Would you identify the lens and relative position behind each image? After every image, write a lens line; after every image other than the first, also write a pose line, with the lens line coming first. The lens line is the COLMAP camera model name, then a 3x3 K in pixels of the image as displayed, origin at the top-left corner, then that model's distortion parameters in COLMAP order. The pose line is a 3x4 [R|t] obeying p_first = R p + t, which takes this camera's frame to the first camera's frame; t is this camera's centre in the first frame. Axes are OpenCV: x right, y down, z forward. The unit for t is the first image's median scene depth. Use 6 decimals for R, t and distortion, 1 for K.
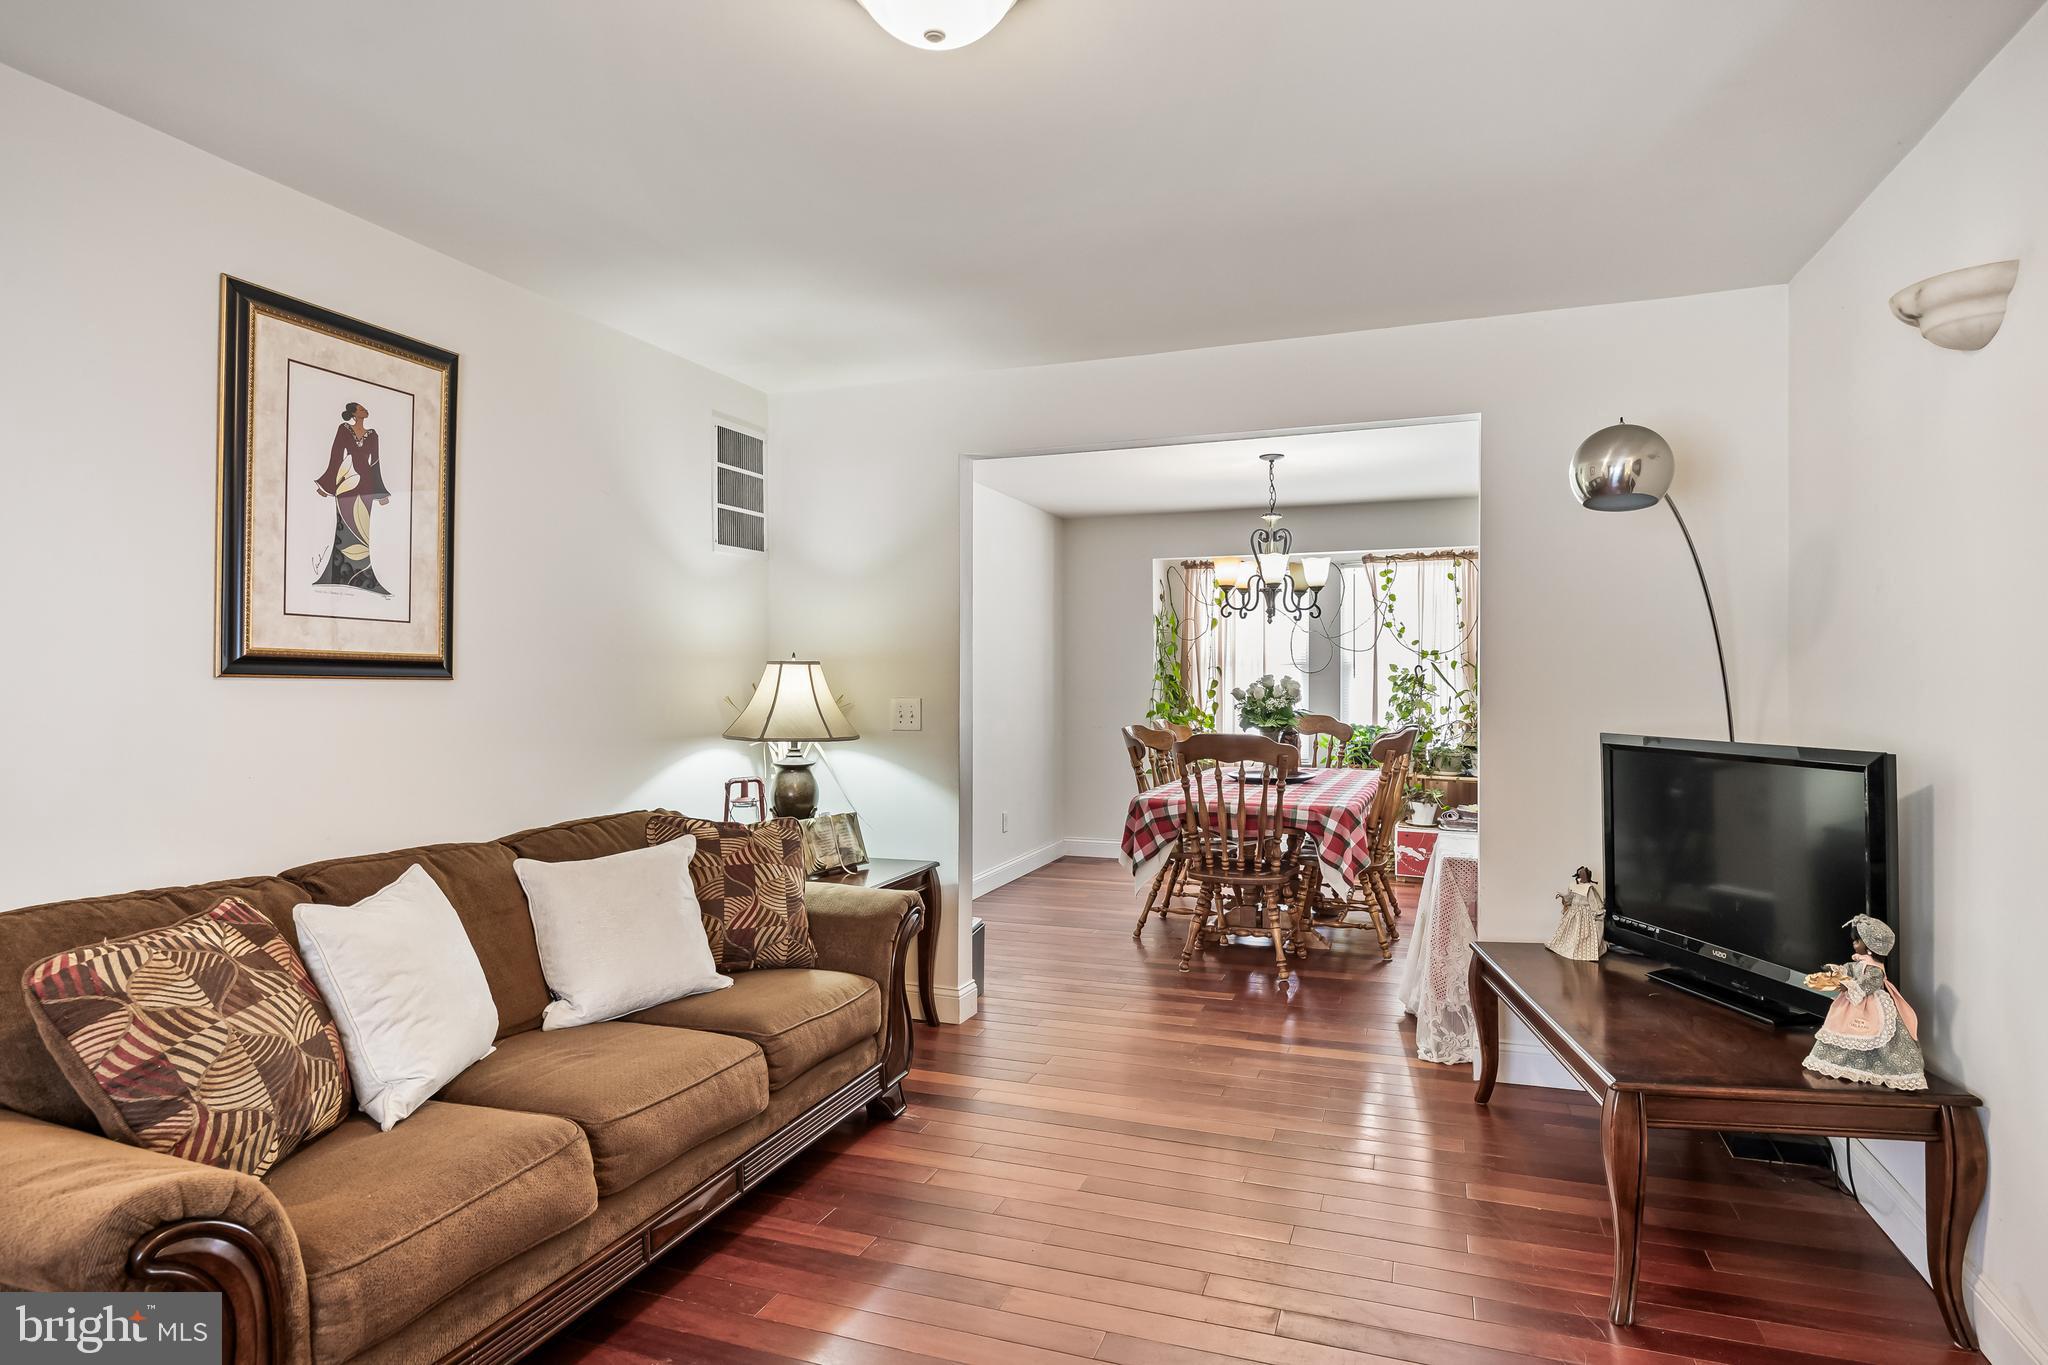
lens RADIAL K [[1126.4, 0, 1019.5], [0, 1126.4, 668.5], [0, 0, 1]] dist [-0.001015, 0.000474]
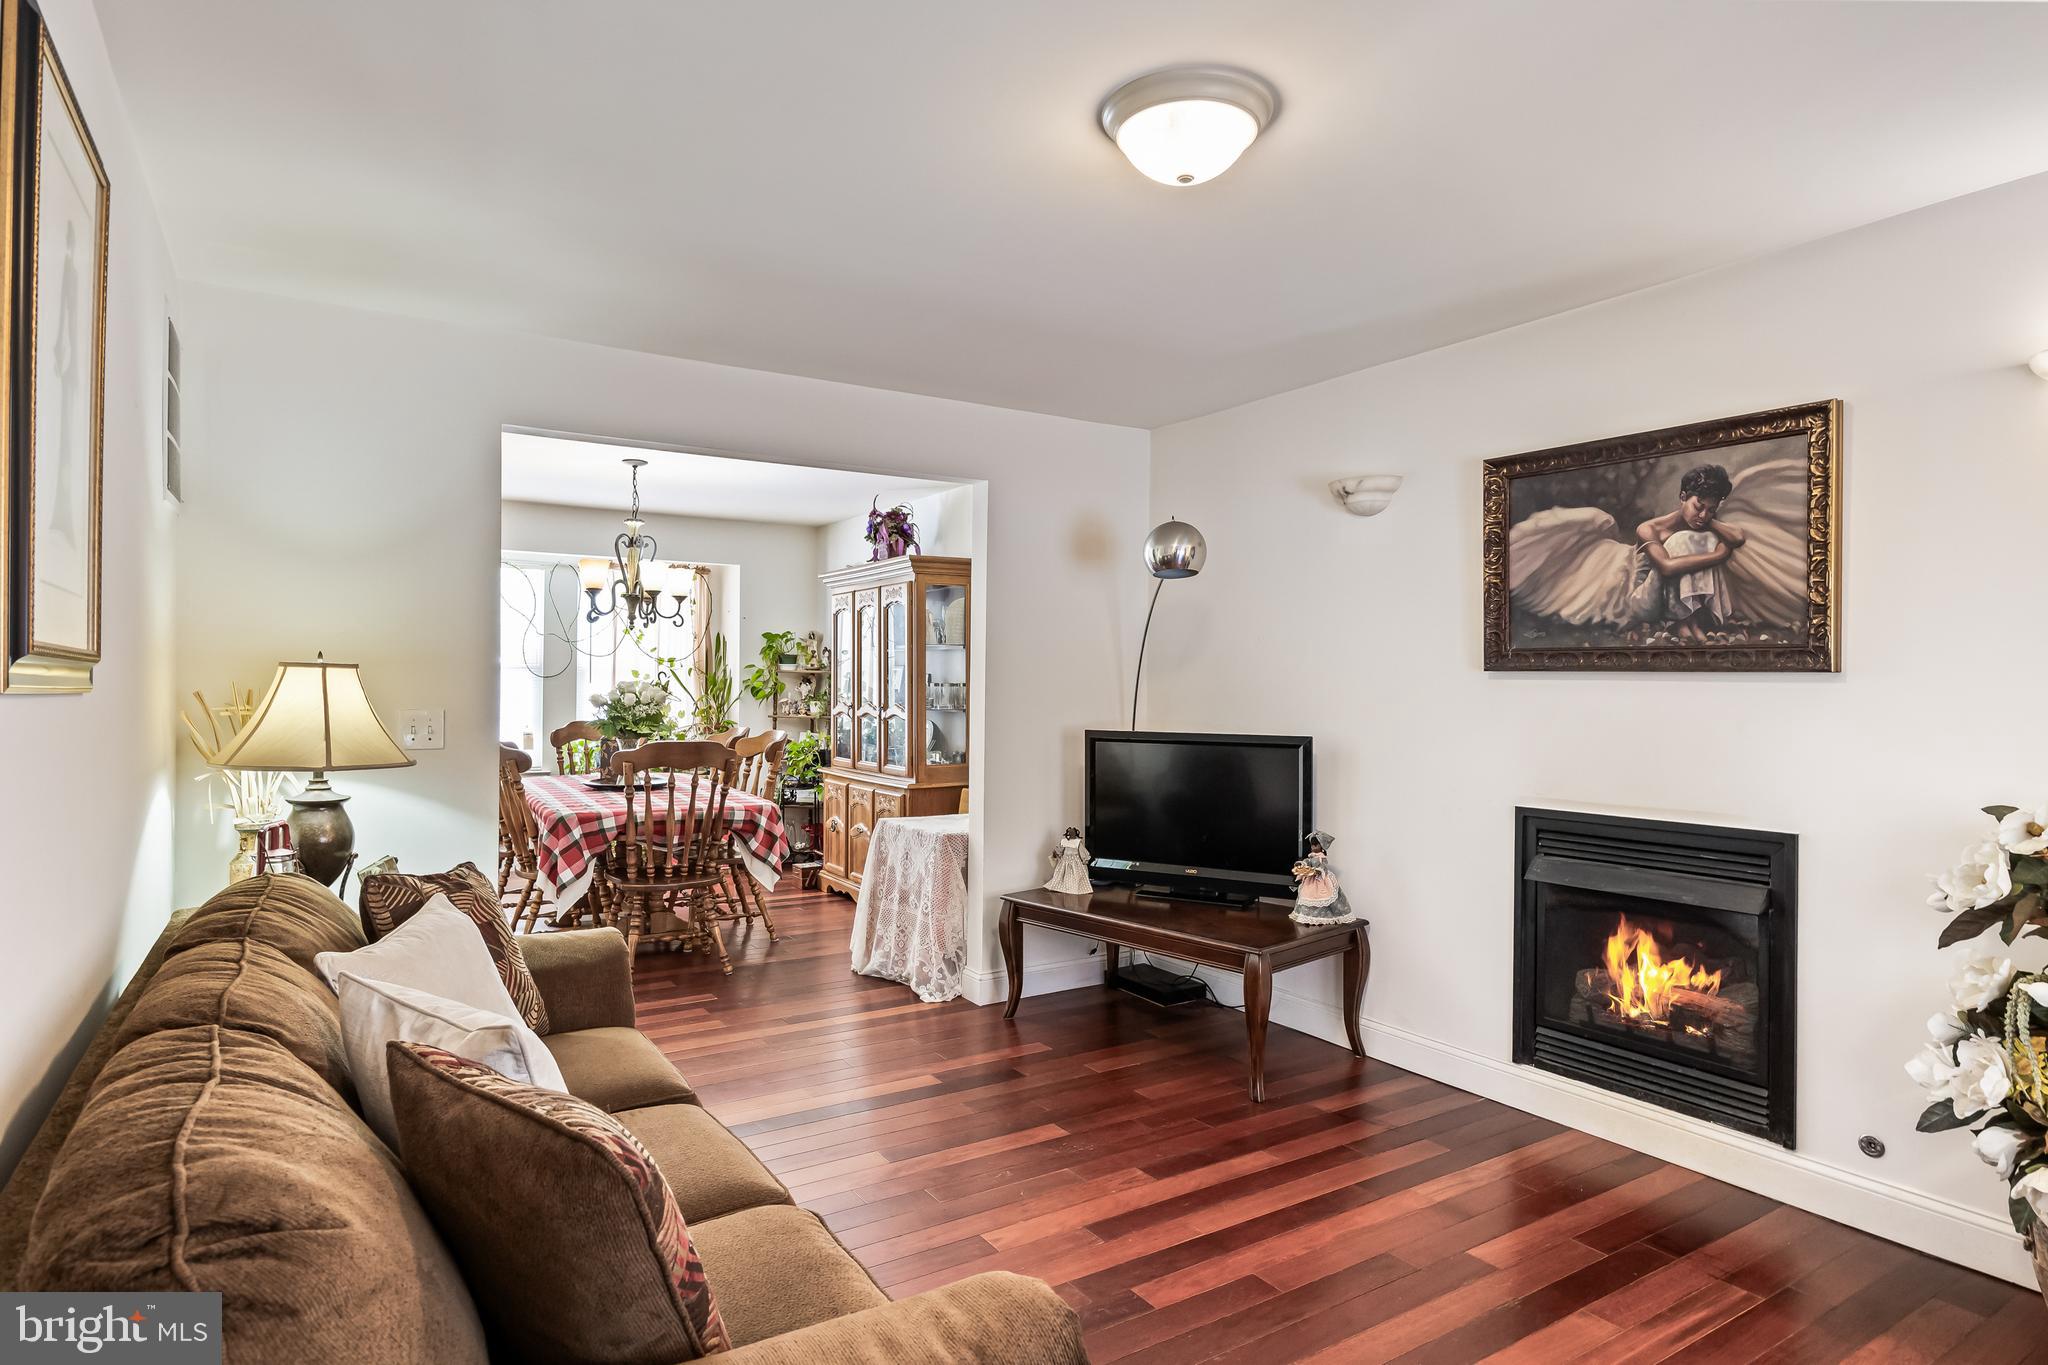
lens RADIAL K [[1120.2, 0, 1024.0], [0, 1120.2, 682.5], [0, 0, 1]] dist [-0.001296, 0.000299]
pose [[0.606615, 0.007144, 0.794964, -0.464320], [-0.017410, 0.999839, 0.004301, -0.004596], [-0.794805, -0.016450, 0.606642, 0.161096]]
